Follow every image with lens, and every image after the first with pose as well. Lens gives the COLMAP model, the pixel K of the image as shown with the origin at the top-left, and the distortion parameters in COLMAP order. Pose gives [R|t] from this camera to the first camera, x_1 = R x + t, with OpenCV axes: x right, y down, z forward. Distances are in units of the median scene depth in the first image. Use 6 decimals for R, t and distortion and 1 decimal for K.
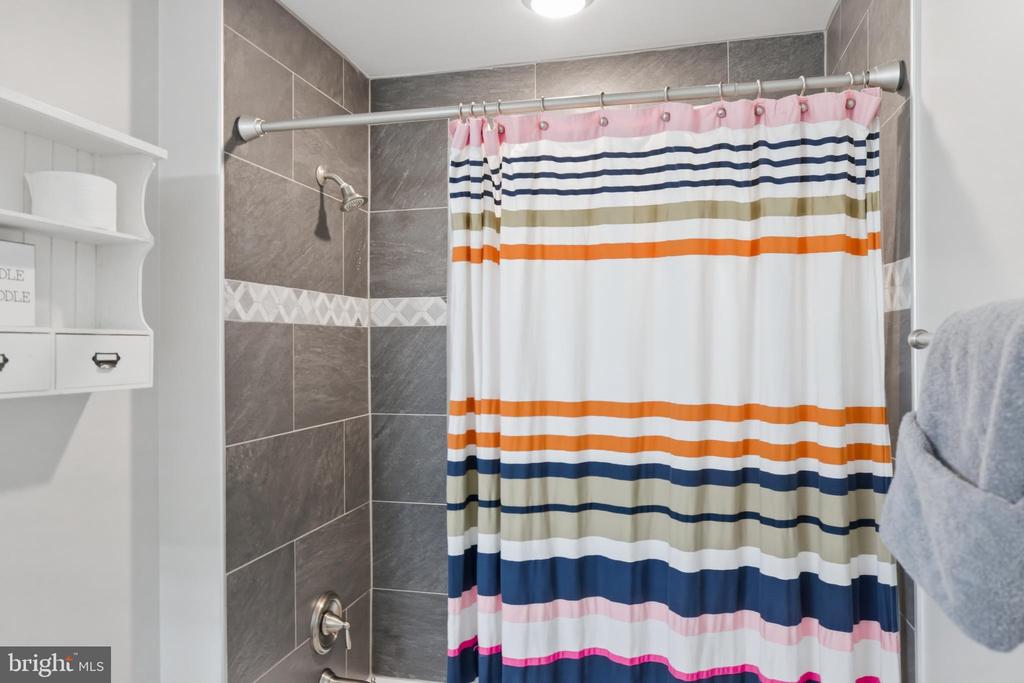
lens RADIAL K [[688.7, 0, 512.0], [0, 688.7, 341.5], [0, 0, 1]] dist [-0.001318, 0.000656]
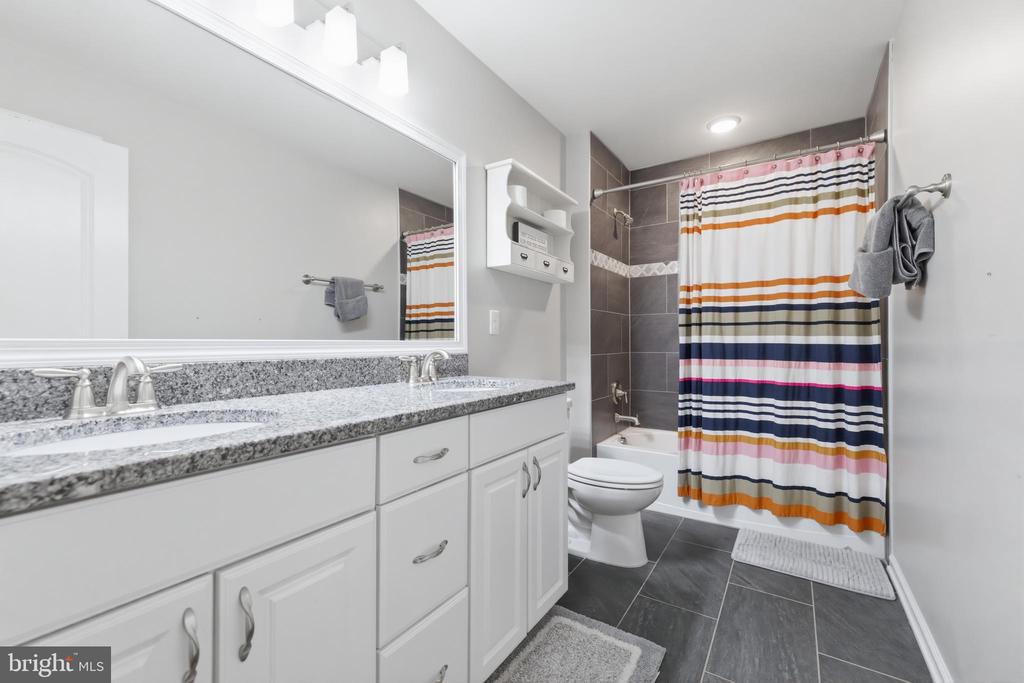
lens RADIAL K [[423.7, 0, 512.0], [0, 423.7, 341.5], [0, 0, 1]] dist [0.001365, 0.000510]
pose [[0.938439, 0.003947, -0.345421, -0.137273], [-0.001454, 0.999971, 0.007476, 0.297100], [0.345441, -0.006514, 0.938418, -0.776647]]
